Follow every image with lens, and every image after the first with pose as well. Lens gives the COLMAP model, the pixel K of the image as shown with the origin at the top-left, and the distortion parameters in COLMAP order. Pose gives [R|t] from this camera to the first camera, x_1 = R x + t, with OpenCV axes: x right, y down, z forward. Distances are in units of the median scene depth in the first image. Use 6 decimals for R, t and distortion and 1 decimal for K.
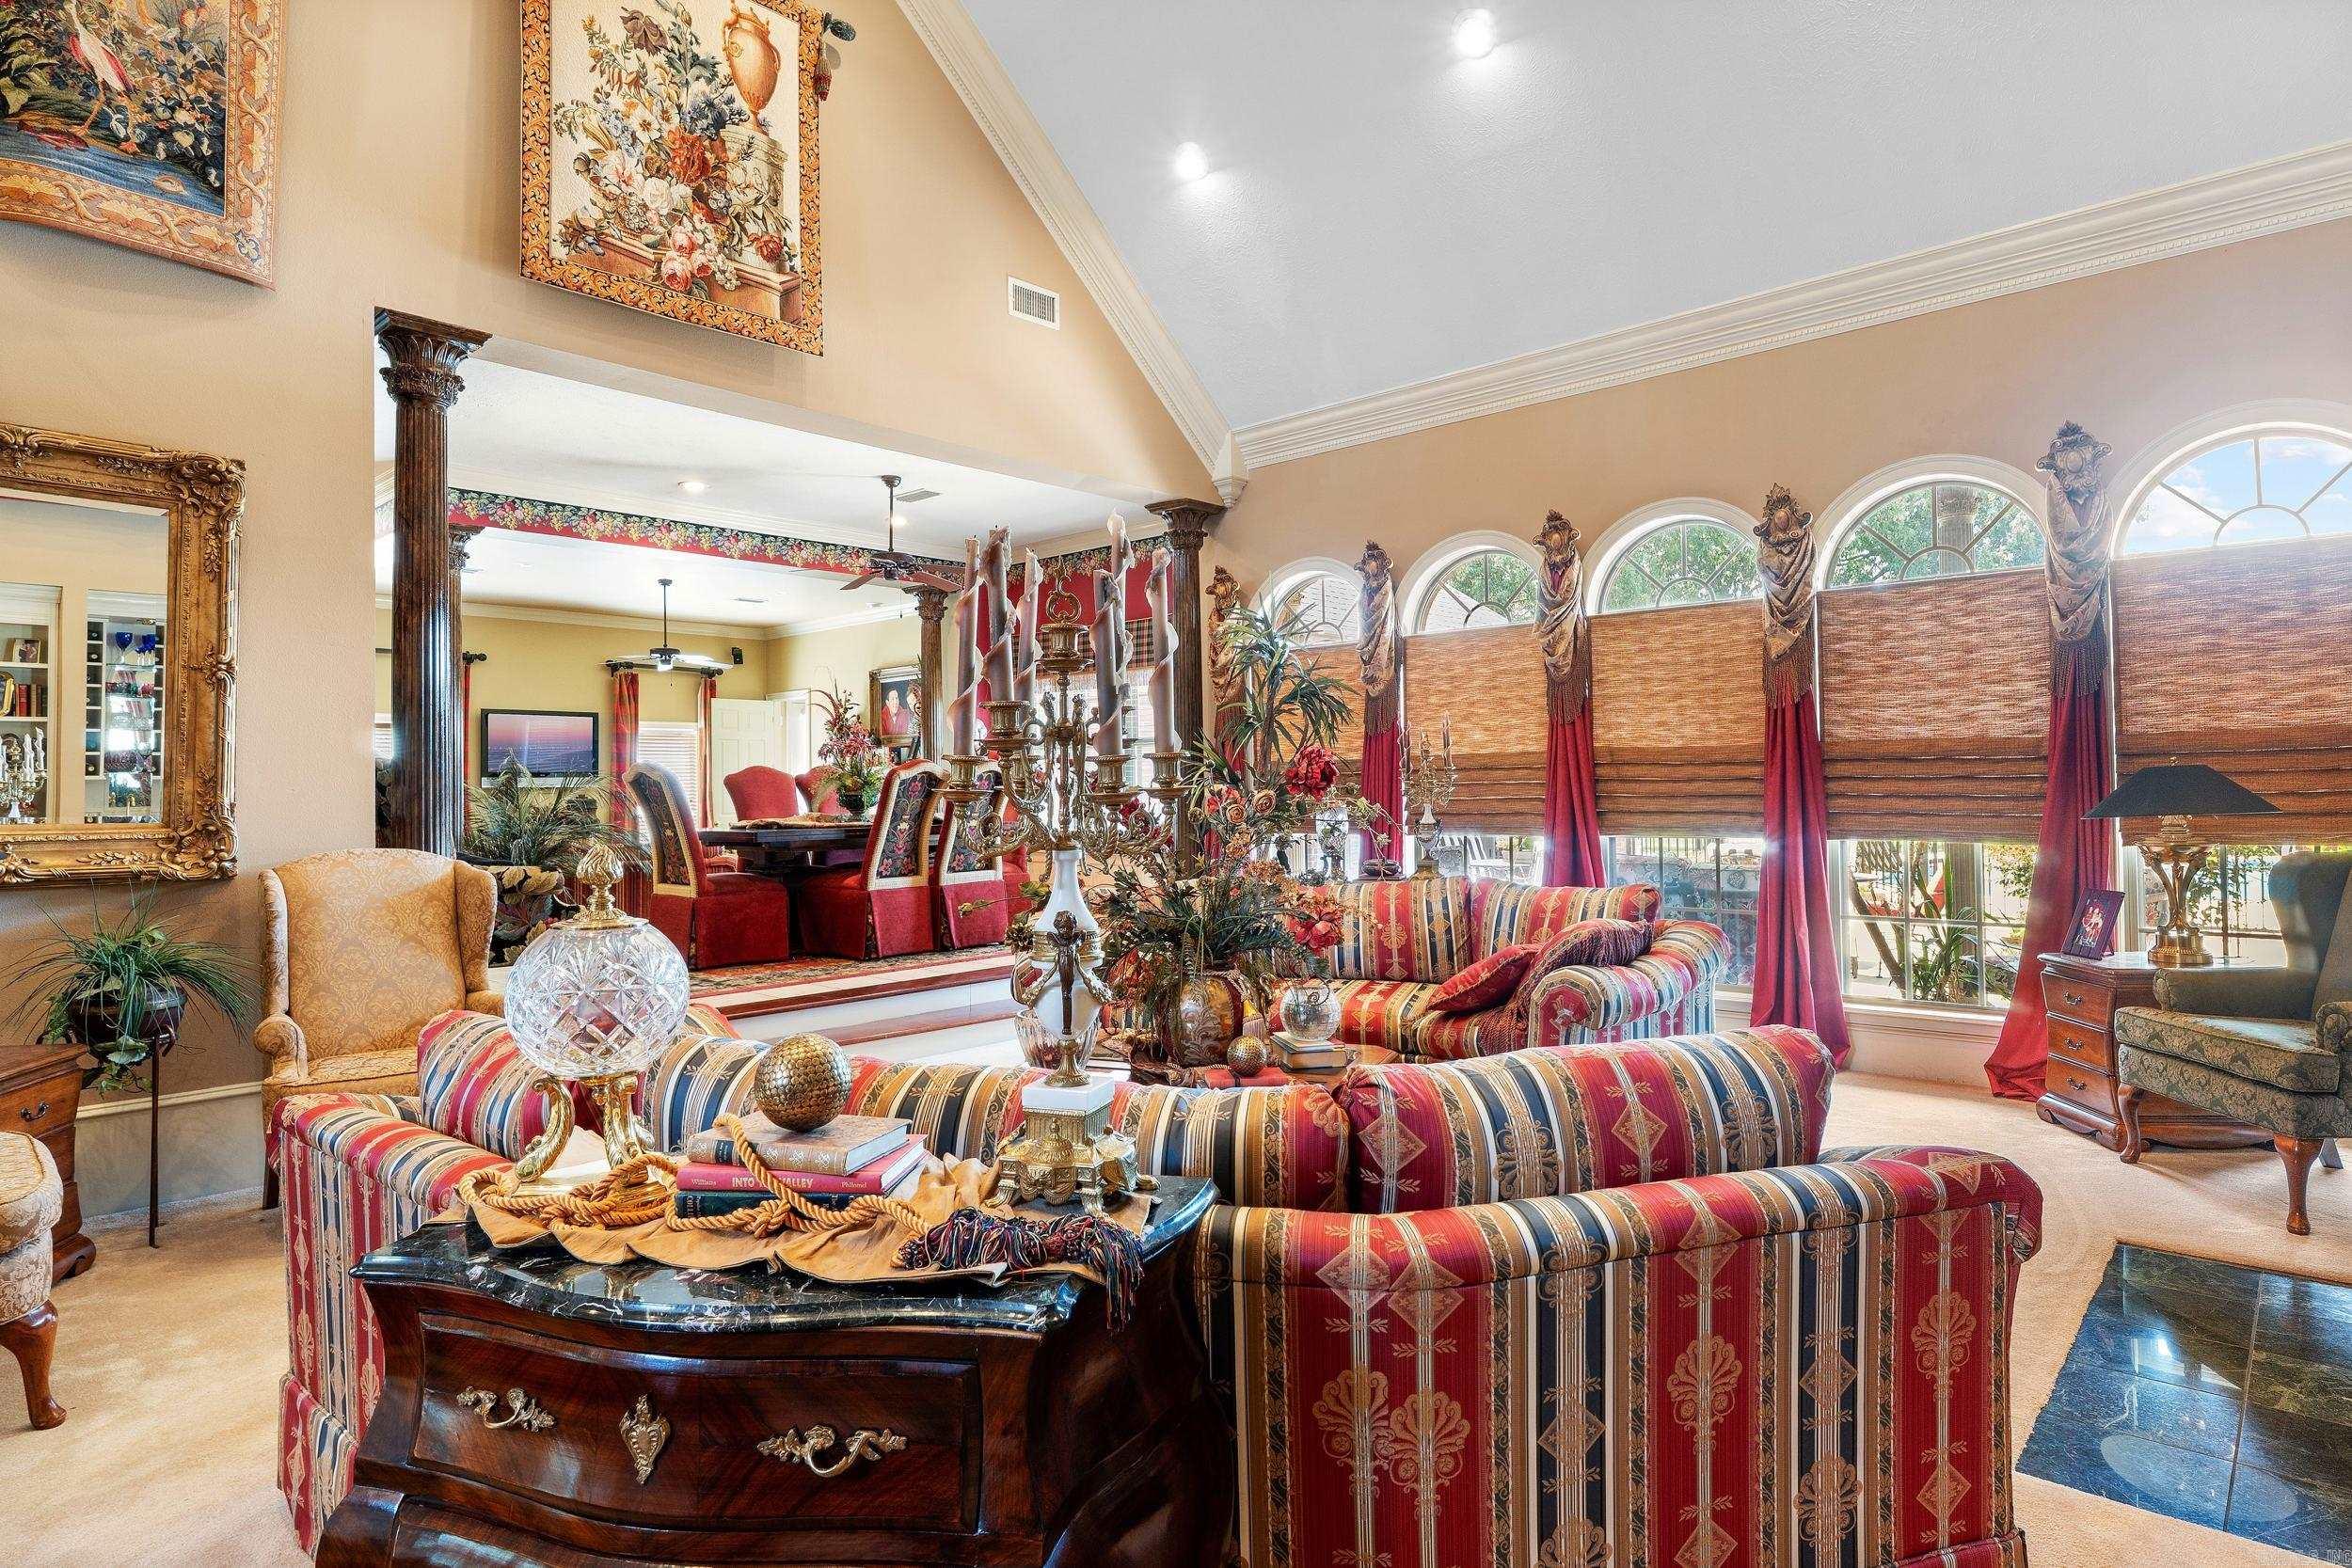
lens RADIAL K [[1284.4, 0, 1179.4], [0, 1284.4, 773.1], [0, 0, 1]] dist [0.006659, -0.000123]
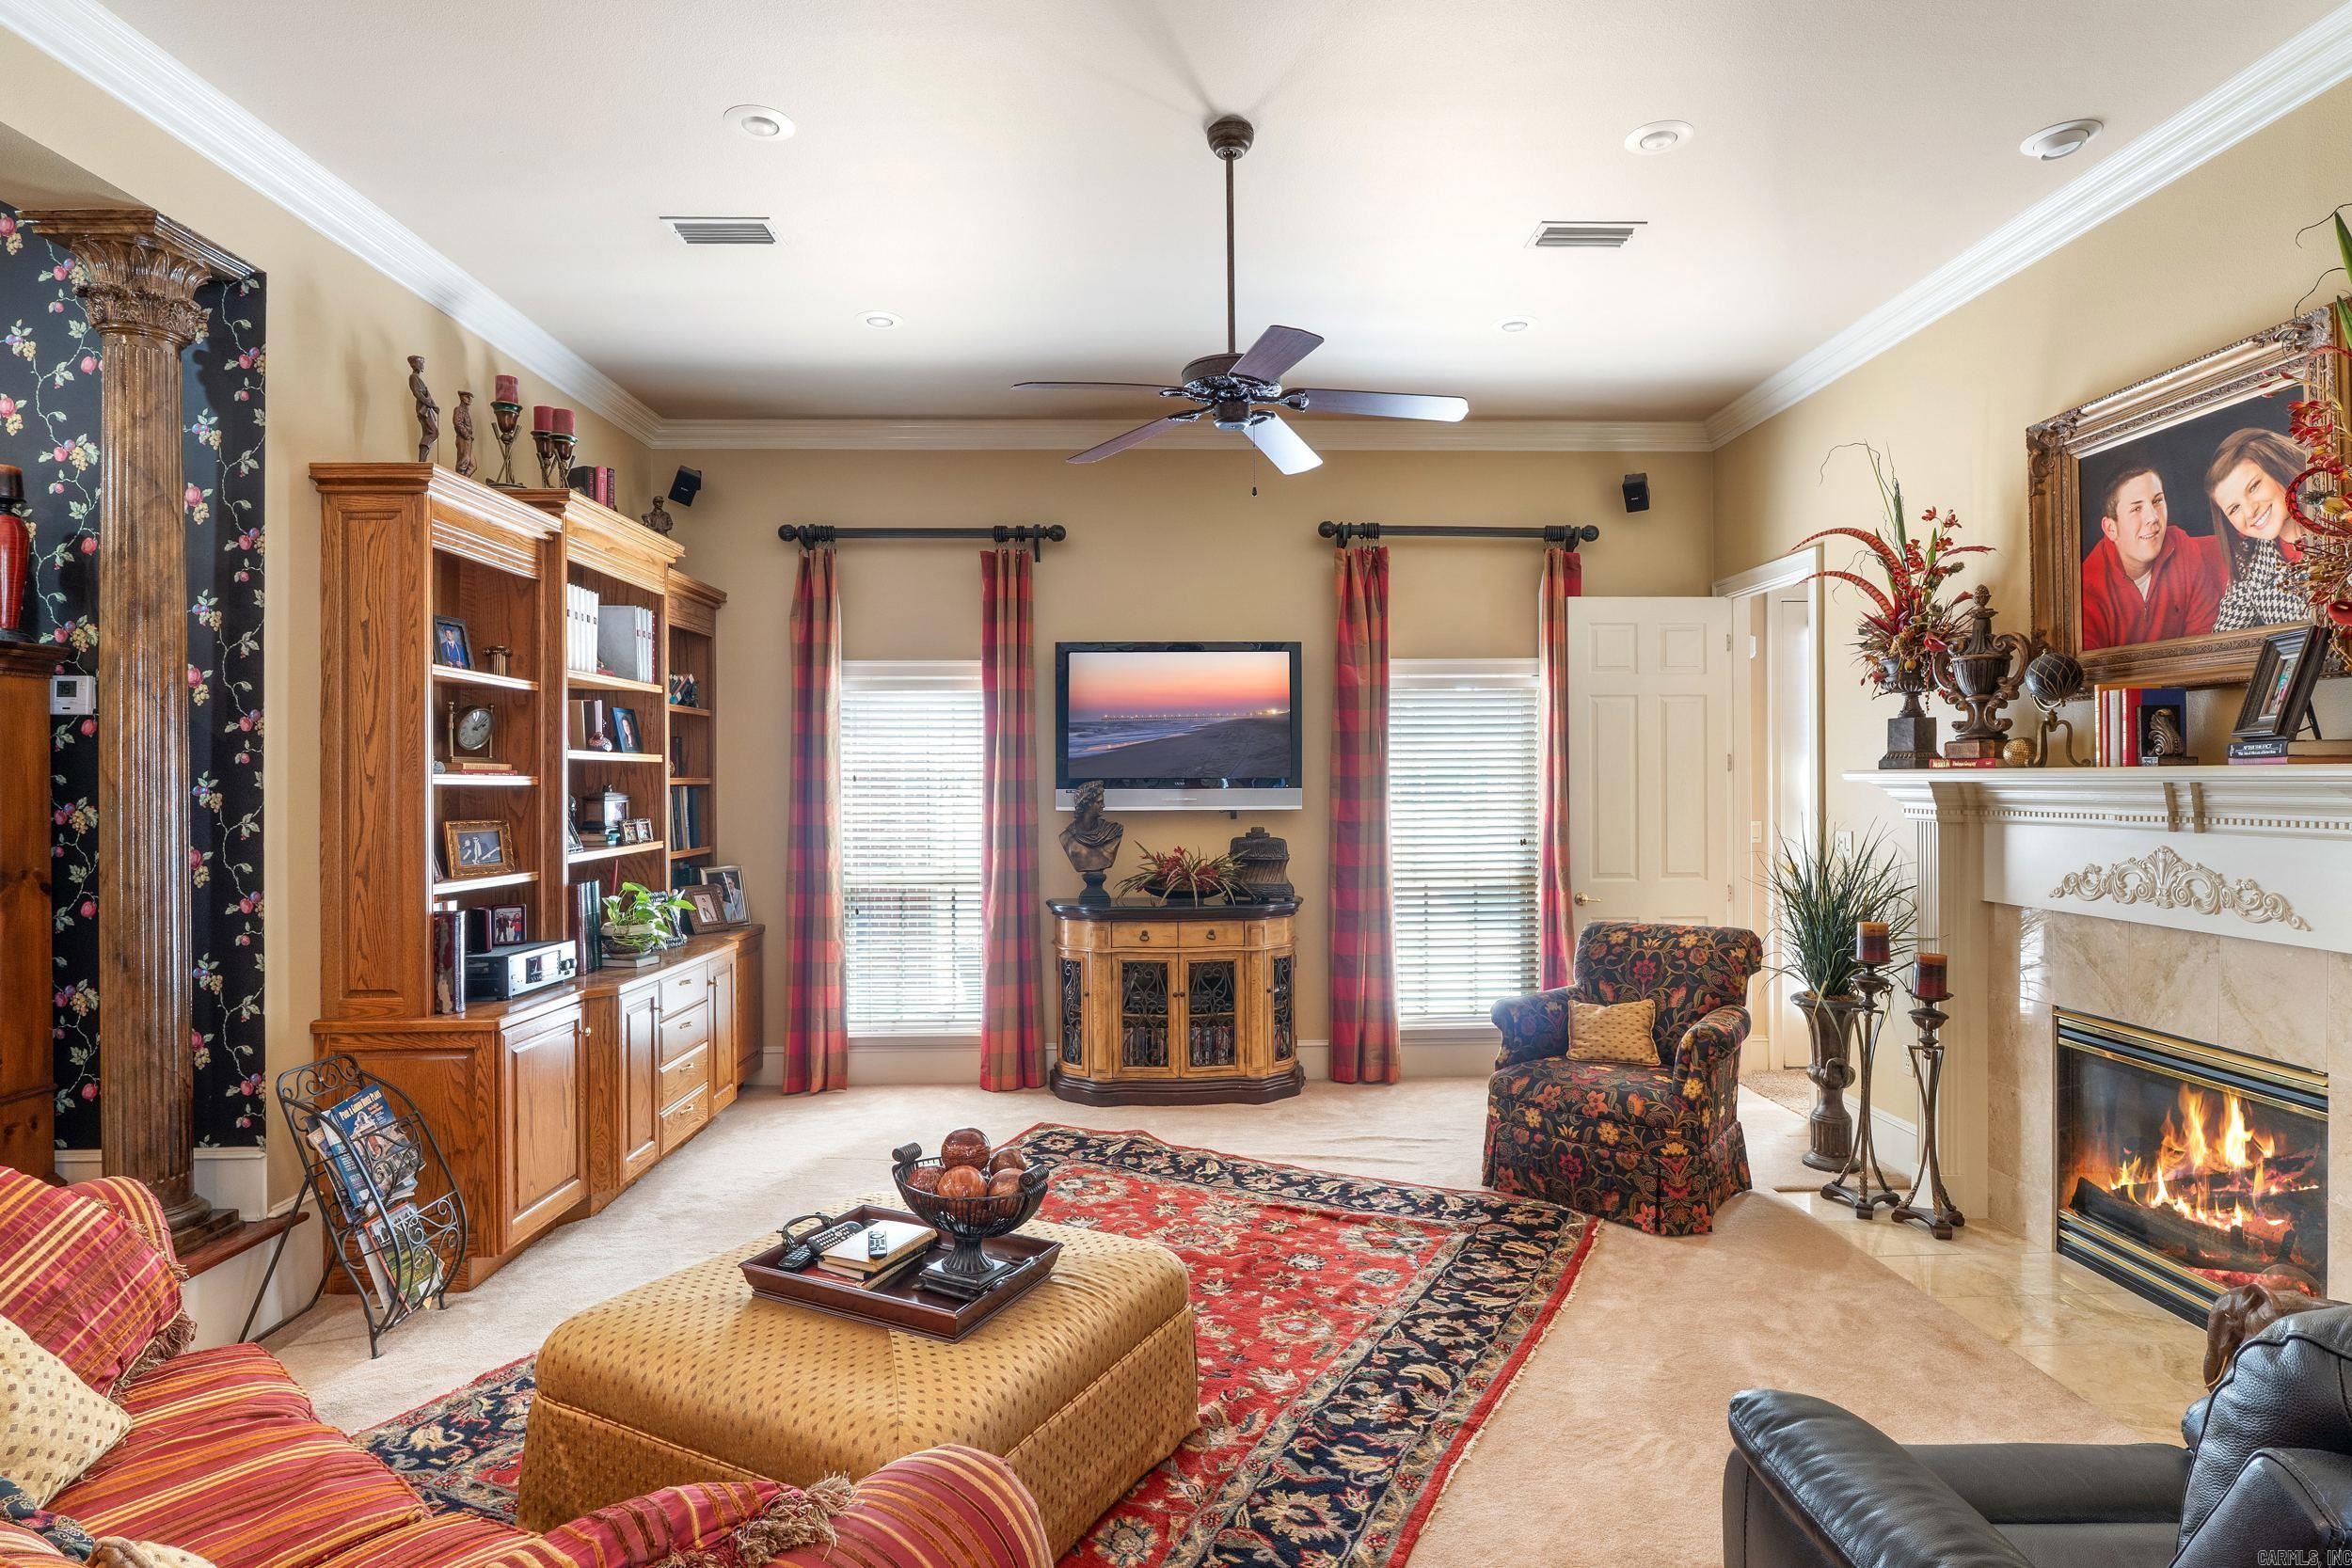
lens RADIAL K [[1208.3, 0, 1180.2], [0, 1208.3, 782.6], [0, 0, 1]] dist [-0.021272, 0.000363]
pose [[0.690409, 0.011346, -0.723331, -0.179396], [0.005463, 0.999767, 0.020897, -0.007681], [0.723399, -0.018379, 0.690186, 0.682393]]
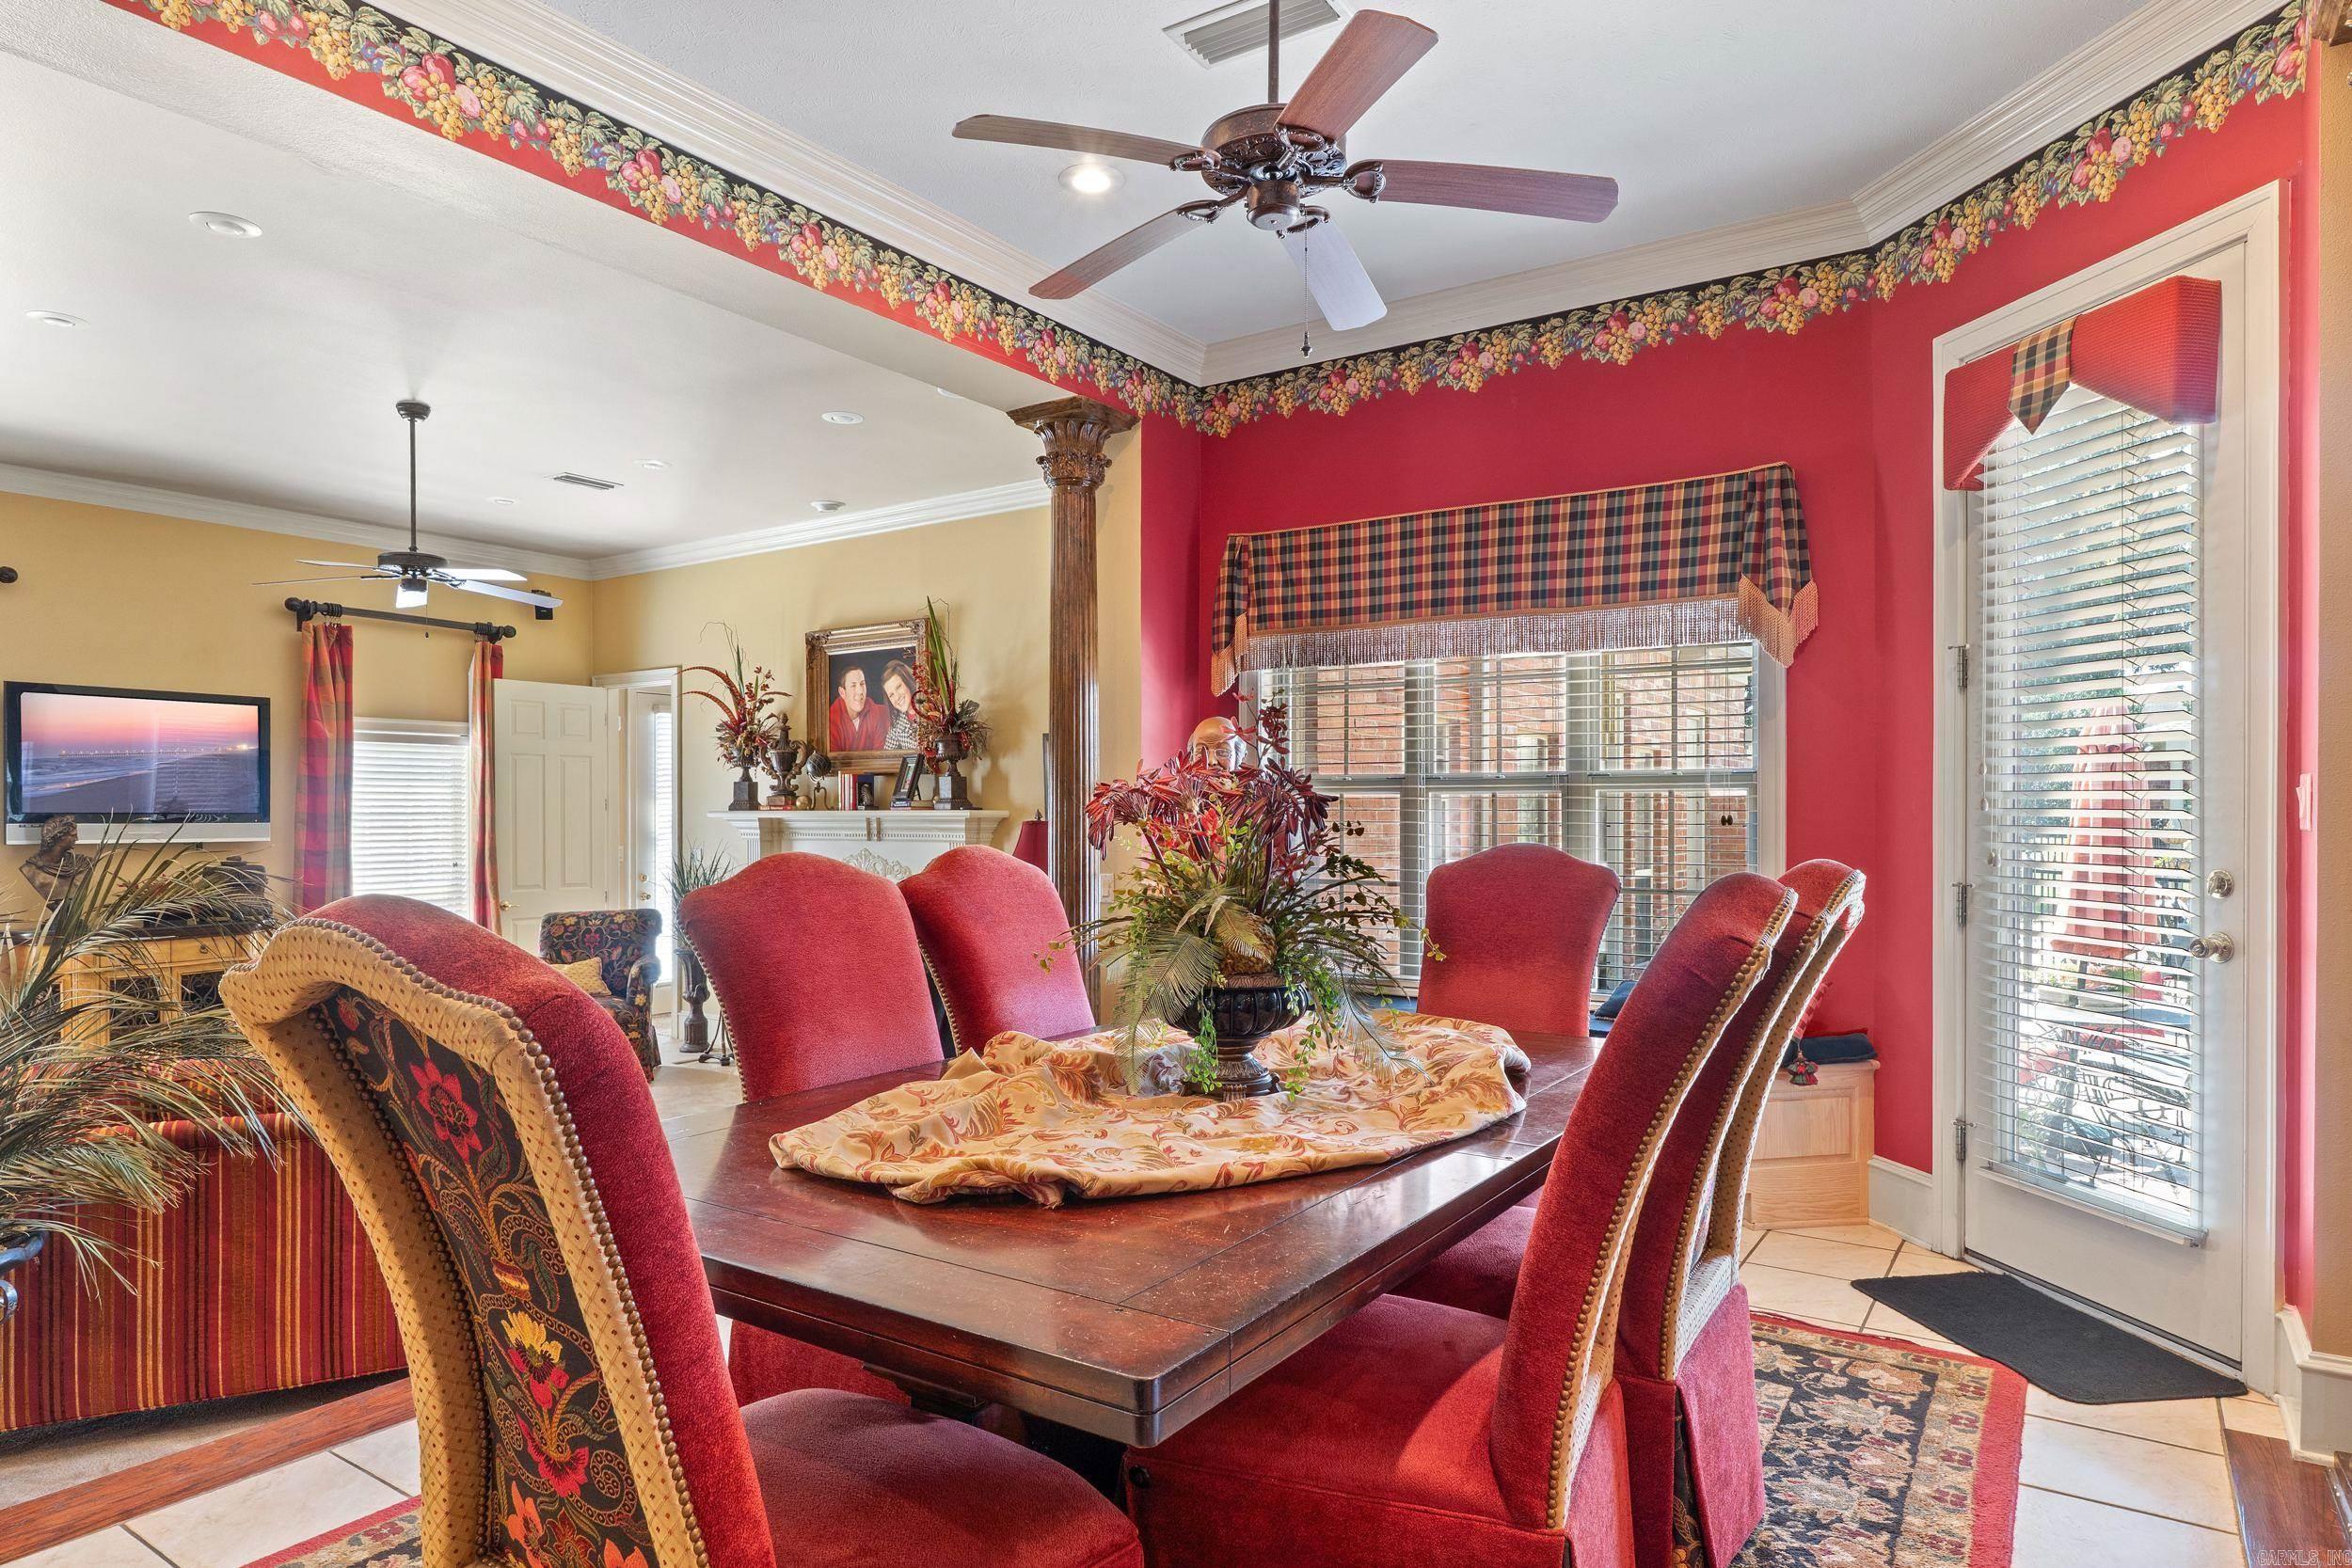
lens RADIAL K [[1353.3, 0, 1167.1], [0, 1353.3, 836.4], [0, 0, 1]] dist [-0.004161, 0.000131]
pose [[0.989892, 0.010157, 0.141457, -0.170268], [-0.014174, 0.999524, 0.027419, -0.011341], [-0.141111, -0.029147, 0.989565, 0.408685]]
